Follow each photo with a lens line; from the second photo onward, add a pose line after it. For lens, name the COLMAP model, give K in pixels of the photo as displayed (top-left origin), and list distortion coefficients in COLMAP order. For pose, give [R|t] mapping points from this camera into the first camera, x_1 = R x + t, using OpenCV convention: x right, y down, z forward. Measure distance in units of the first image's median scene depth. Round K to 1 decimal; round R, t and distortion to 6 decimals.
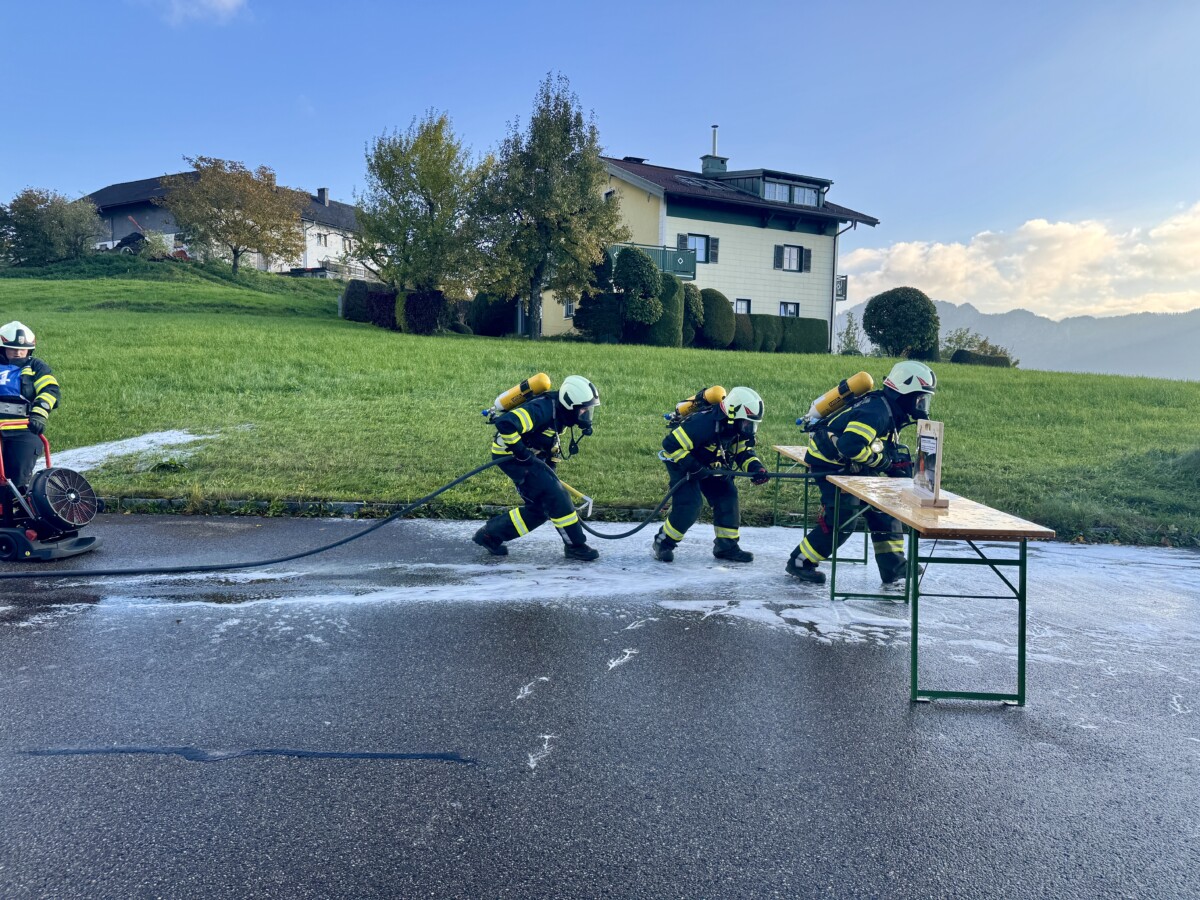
lens RADIAL K [[827.9, 0, 638.7], [0, 827.9, 466.4], [0, 0, 1]] dist [0.002378, -0.032467]
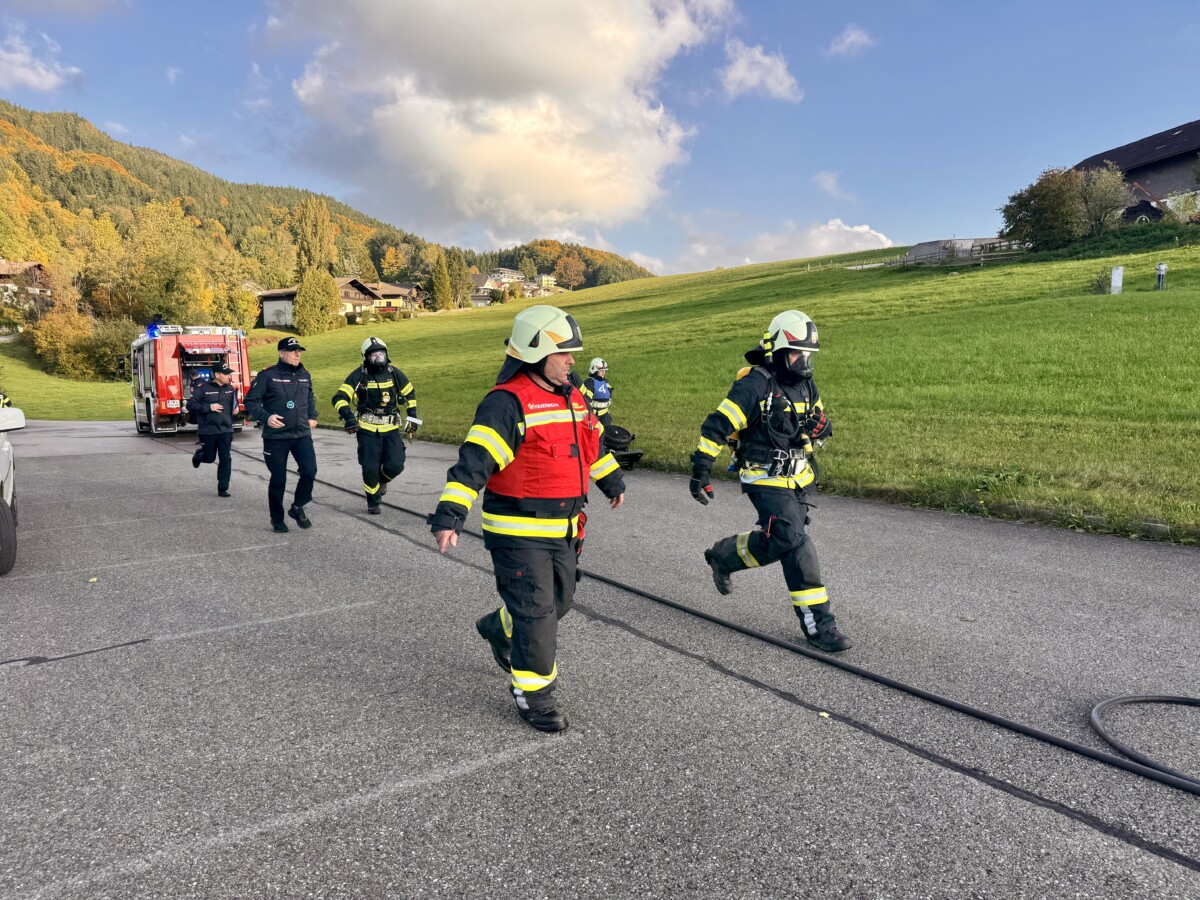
lens RADIAL K [[838.5, 0, 596.9], [0, 838.5, 449.5], [0, 0, 1]] dist [0.164892, -0.318704]
pose [[0.552647, 0.062427, -0.831074, -0.325362], [-0.066392, 0.997319, 0.030765, -0.008798], [0.830767, 0.038174, 0.555310, 0.012840]]
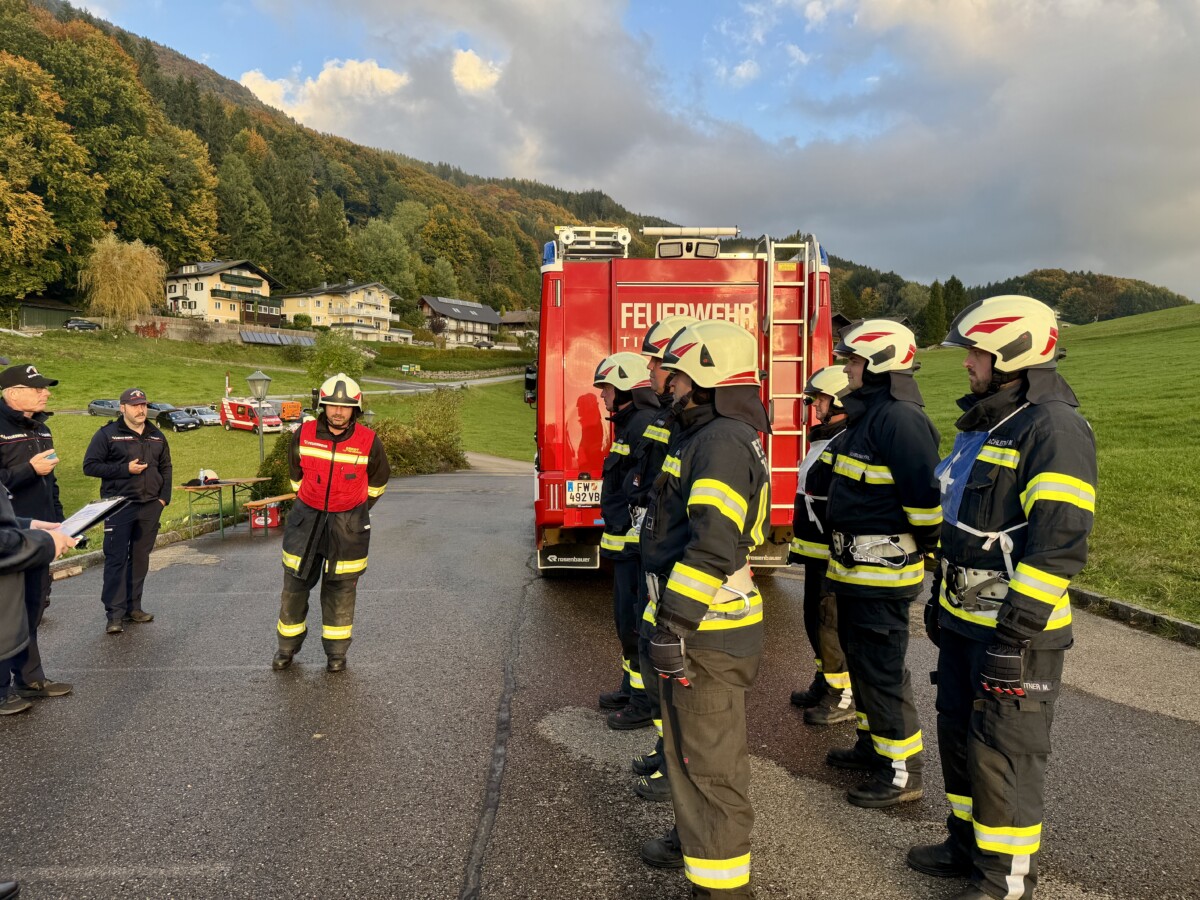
lens RADIAL K [[830.4, 0, 597.4], [0, 830.4, 469.6], [0, 0, 1]] dist [0.107907, -0.085794]
pose [[0.054034, 0.061574, -0.996639, -0.873286], [-0.116738, 0.991642, 0.054936, -0.020583], [0.991692, 0.113377, 0.060770, 0.101648]]
